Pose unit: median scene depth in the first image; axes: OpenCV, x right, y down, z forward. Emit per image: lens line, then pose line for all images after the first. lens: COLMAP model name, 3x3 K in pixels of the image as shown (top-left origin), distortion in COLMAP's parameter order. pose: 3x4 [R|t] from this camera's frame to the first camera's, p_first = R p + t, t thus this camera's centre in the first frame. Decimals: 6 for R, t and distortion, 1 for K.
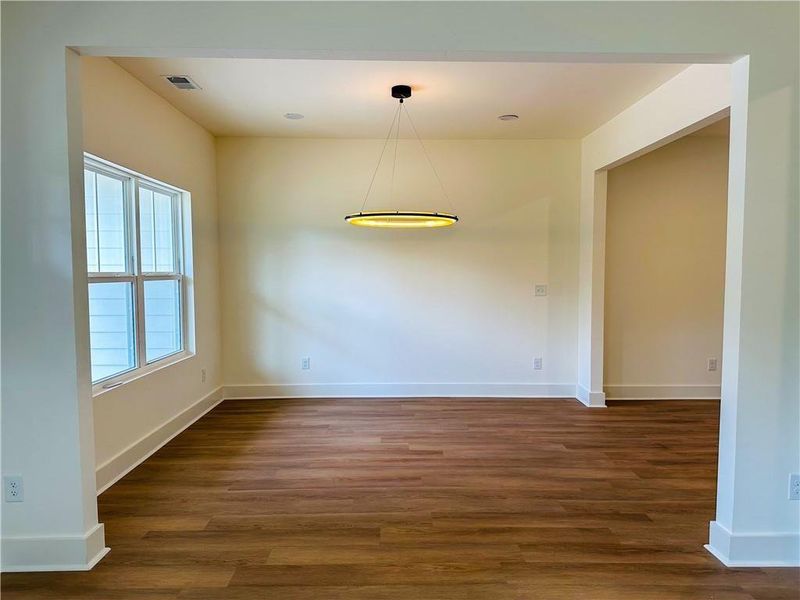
lens RADIAL K [[559.3, 0, 402.2], [0, 559.3, 303.0], [0, 0, 1]] dist [0.050187, -0.000773]
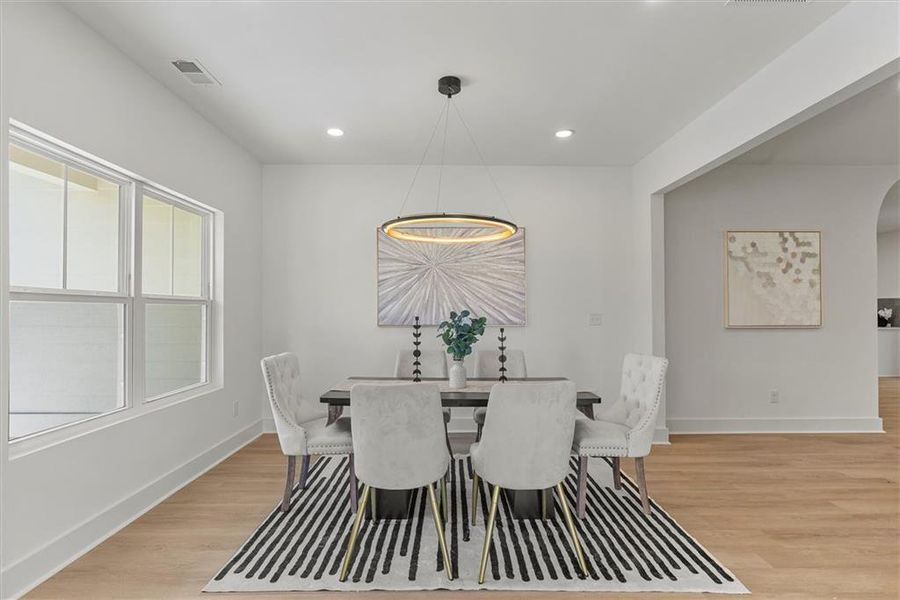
lens RADIAL K [[404.3, 0, 453.5], [0, 404.3, 303.8], [0, 0, 1]] dist [-0.002248, -0.000262]
pose [[0.999999, 0.000900, 0.000911, 0.004238], [-0.000823, 0.996733, -0.080762, 0.009391], [-0.000981, 0.080761, 0.996733, 0.367372]]
